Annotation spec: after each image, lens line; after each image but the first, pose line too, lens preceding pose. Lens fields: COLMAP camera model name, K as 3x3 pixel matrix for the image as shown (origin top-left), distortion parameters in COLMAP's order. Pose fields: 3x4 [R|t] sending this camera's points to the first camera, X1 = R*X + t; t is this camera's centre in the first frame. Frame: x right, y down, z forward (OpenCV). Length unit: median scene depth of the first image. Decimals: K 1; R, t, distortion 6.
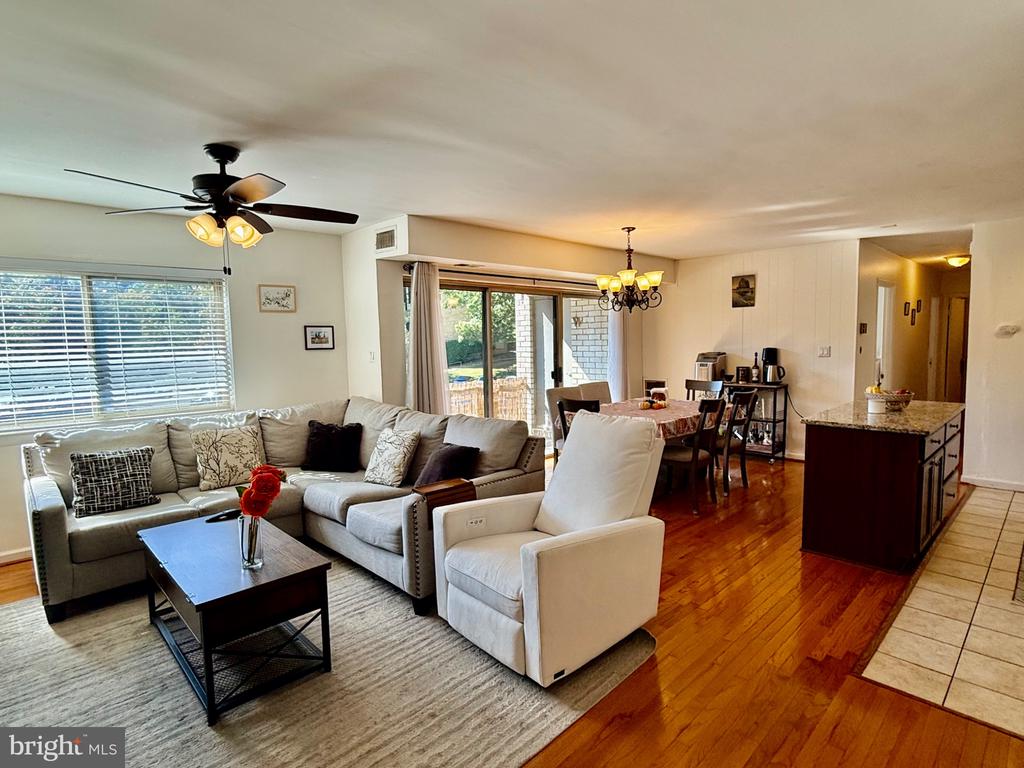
lens RADIAL K [[538.8, 0, 516.8], [0, 538.8, 387.7], [0, 0, 1]] dist [-0.001979, -0.000222]
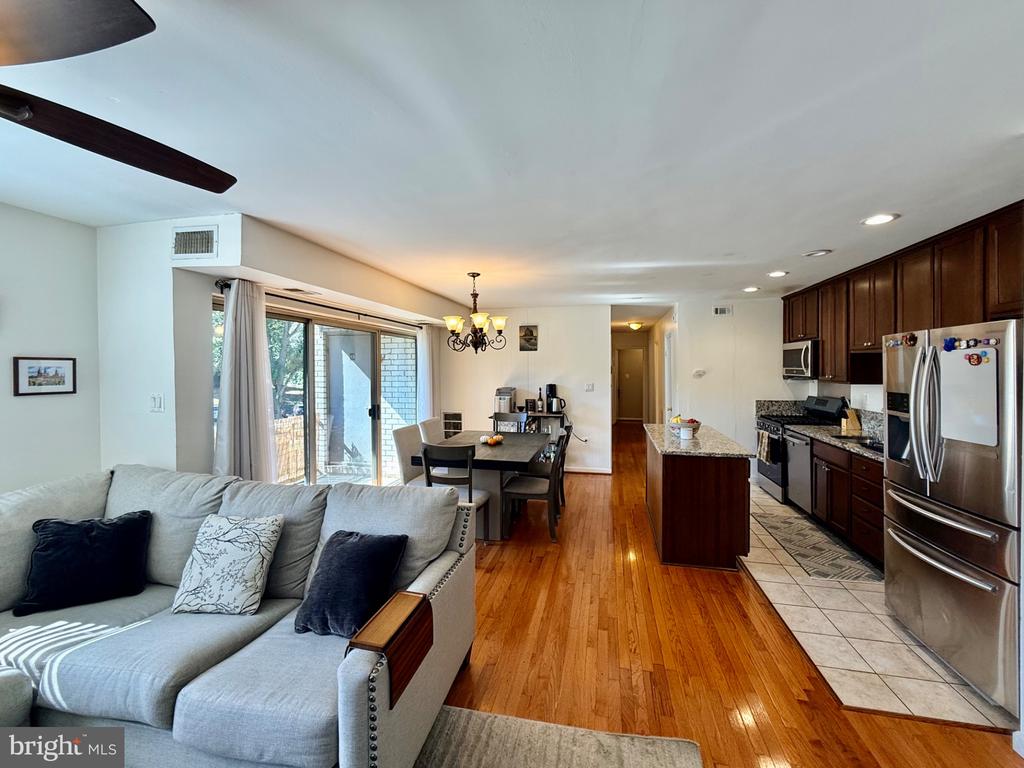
lens RADIAL K [[421.1, 0, 515.4], [0, 421.1, 372.9], [0, 0, 1]] dist [-0.001711, -0.000255]
pose [[0.838780, 0.008794, 0.544400, -0.188079], [0.037129, 0.996618, -0.073305, -0.043299], [-0.543204, 0.081700, 0.835617, 0.308997]]
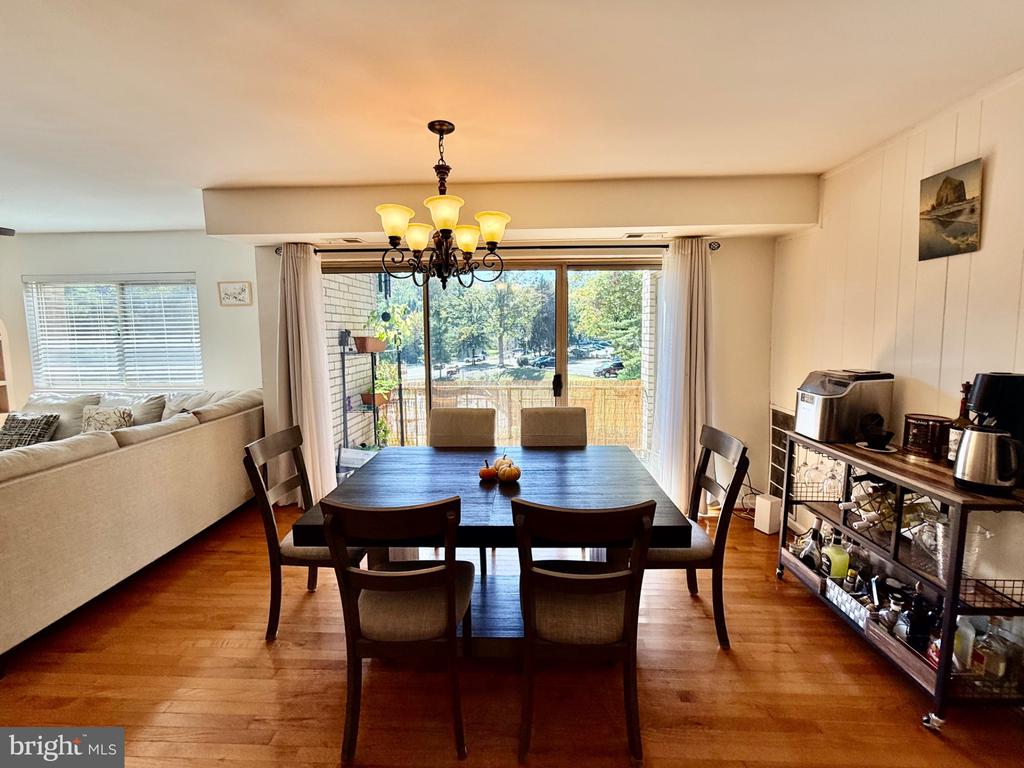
lens RADIAL K [[430.6, 0, 517.6], [0, 430.6, 368.6], [0, 0, 1]] dist [-0.000939, -0.000125]
pose [[0.686344, 0.079426, -0.722927, 0.633051], [-0.070697, 0.996597, 0.042374, -0.093399], [0.723833, 0.022026, 0.689624, 0.843707]]
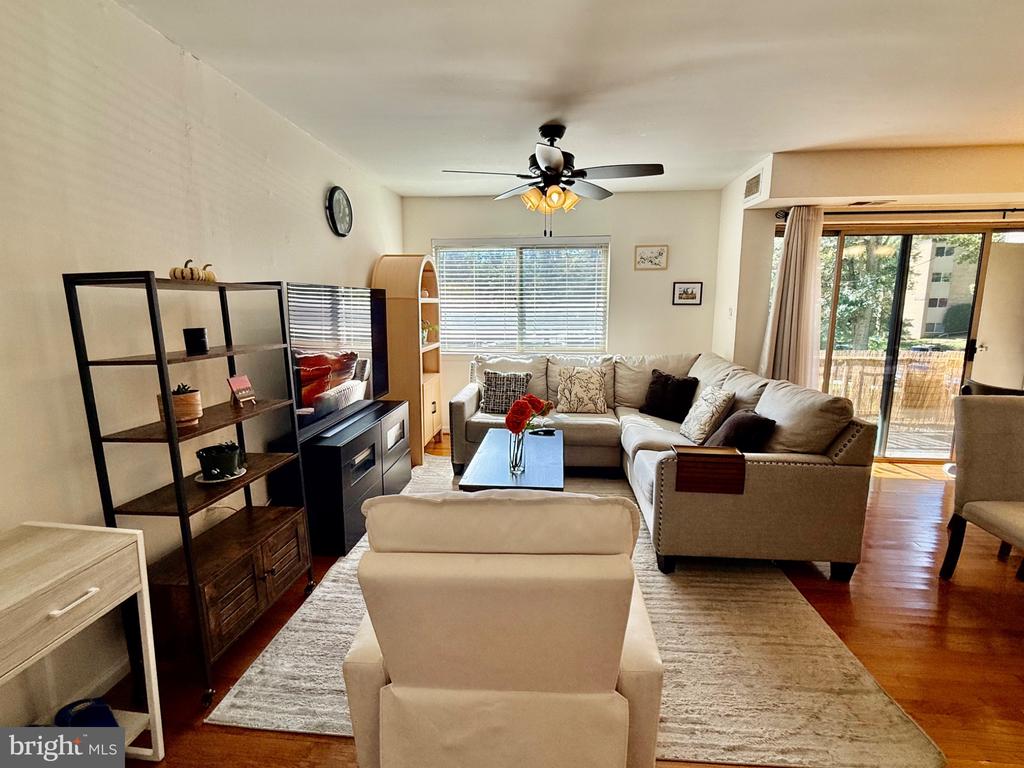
lens RADIAL K [[485.6, 0, 513.5], [0, 485.6, 385.1], [0, 0, 1]] dist [-0.001069, -0.000360]
pose [[0.643533, 0.142272, -0.752080, 0.169715], [-0.079928, 0.989692, 0.118830, -0.001459], [0.761234, -0.016359, 0.648271, 0.135498]]
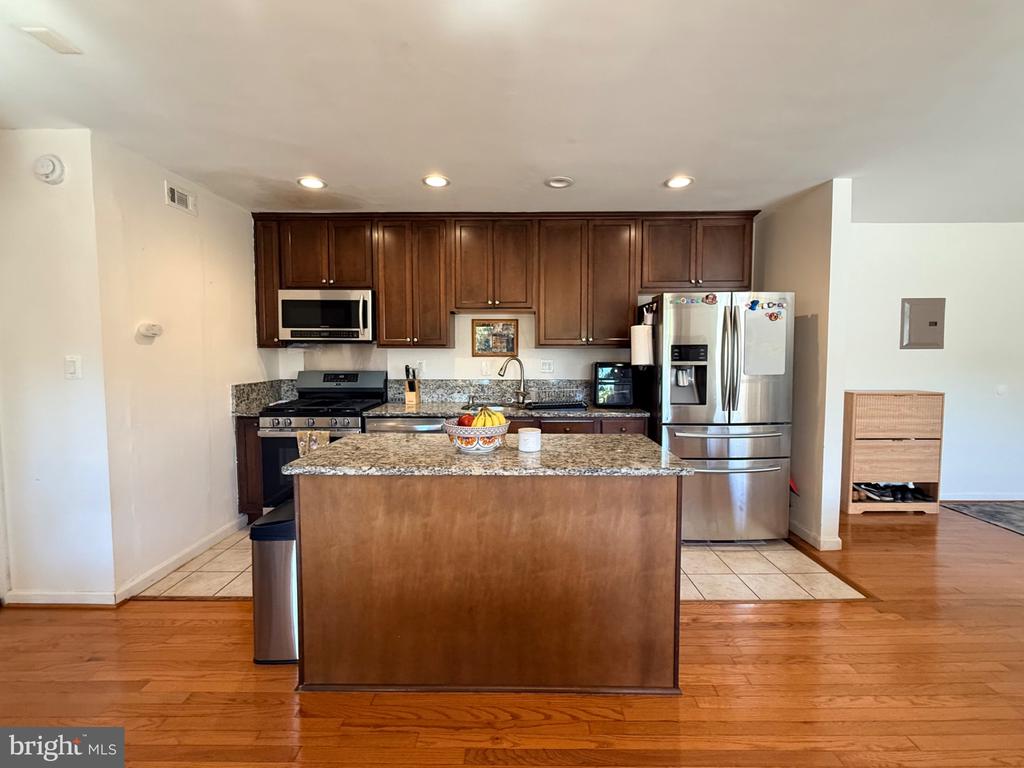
lens RADIAL K [[421.1, 0, 515.4], [0, 421.1, 372.9], [0, 0, 1]] dist [-0.001711, -0.000255]
pose [[-0.706927, -0.014525, 0.707137, 0.273547], [0.078018, 0.992087, 0.098373, -0.079865], [-0.702970, 0.124712, -0.700200, 1.133442]]
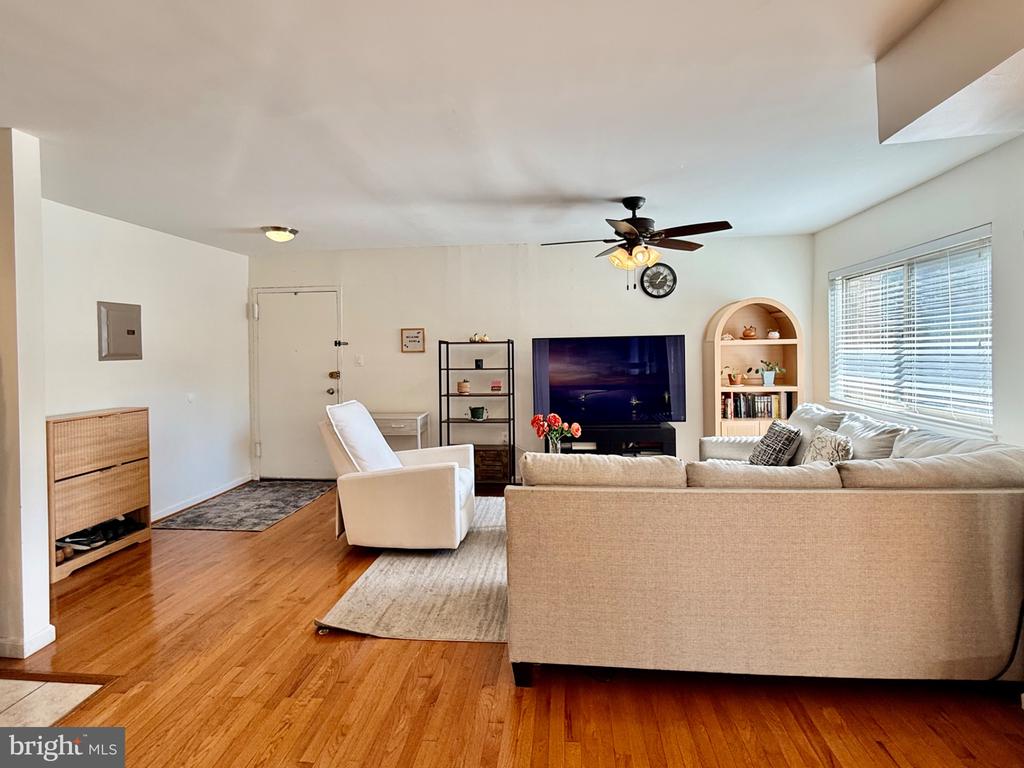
lens RADIAL K [[506.8, 0, 512.8], [0, 506.8, 356.3], [0, 0, 1]] dist [-0.002490, 0.000588]
pose [[-0.776974, 0.037314, -0.628426, 0.316094], [-0.028782, 0.995092, 0.094672, -0.092182], [0.628875, 0.091645, -0.772087, 1.097373]]
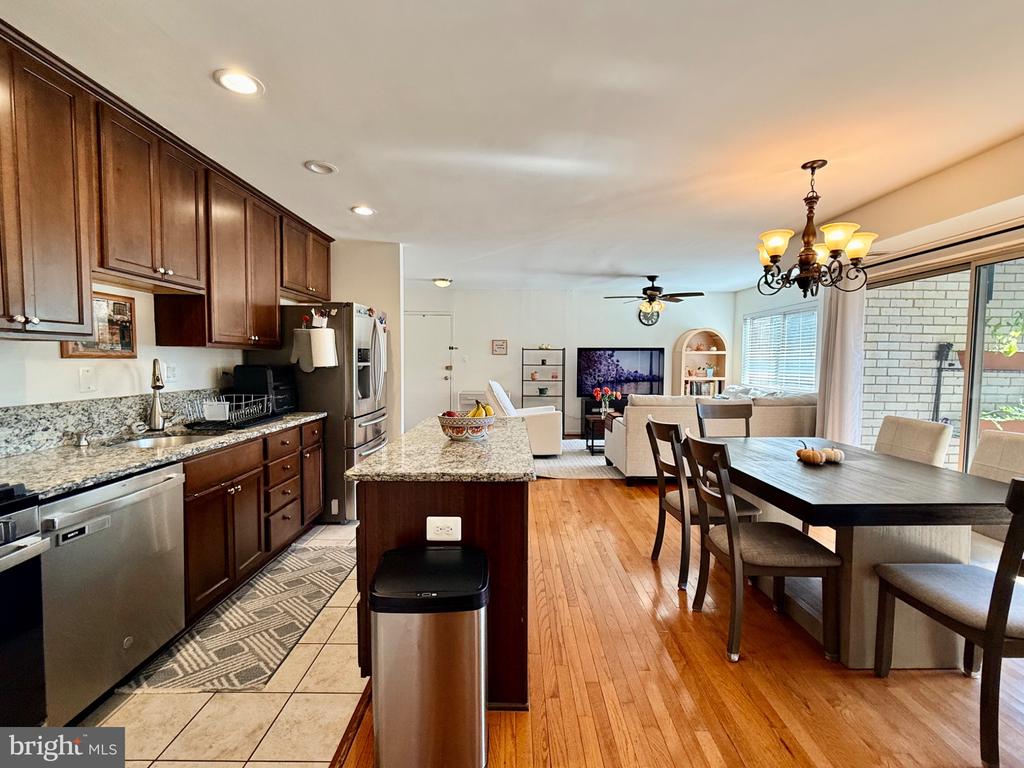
lens RADIAL K [[447.1, 0, 510.1], [0, 447.1, 384.0], [0, 0, 1]] dist [-0.000501, -0.000200]
pose [[-0.705042, 0.052325, -0.707232, 0.925061], [-0.058135, 0.989653, 0.131175, -0.096935], [0.706778, 0.133599, -0.694705, 1.255178]]
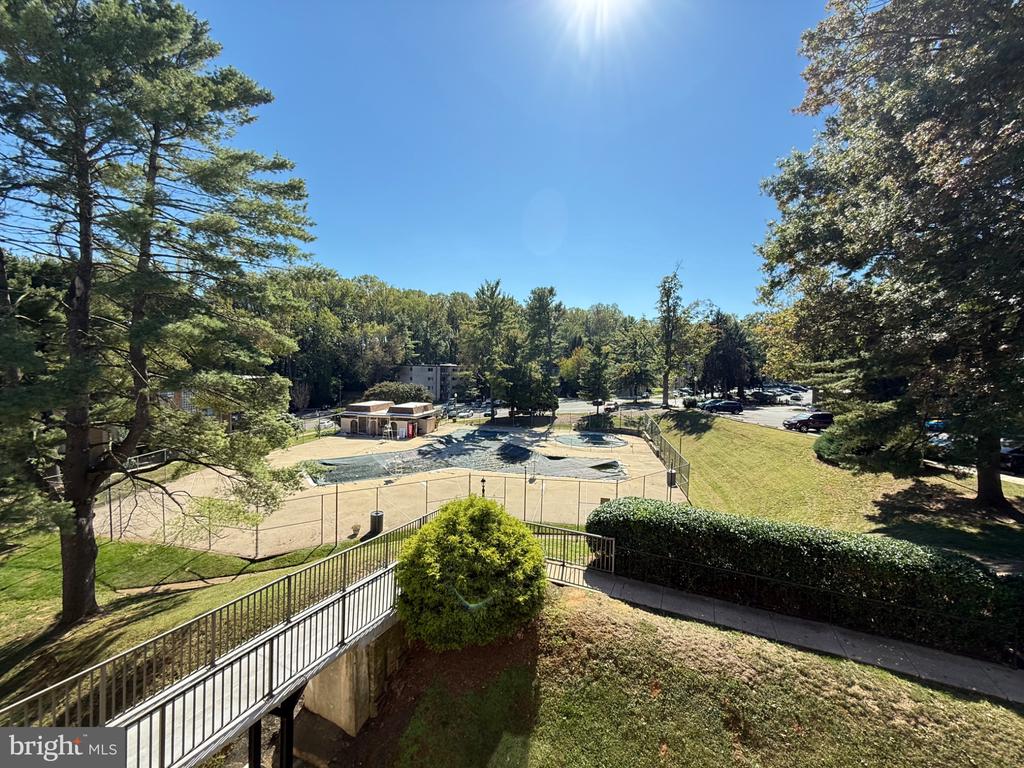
lens RADIAL K [[404.4, 0, 516.0], [0, 404.4, 387.6], [0, 0, 1]] dist [0.000068, -0.000070]
pose [[0.342490, 0.081311, -0.935996, -0.117385], [-0.112836, 0.992597, 0.044940, -0.157434], [0.932721, 0.090223, 0.349130, 1.726509]]
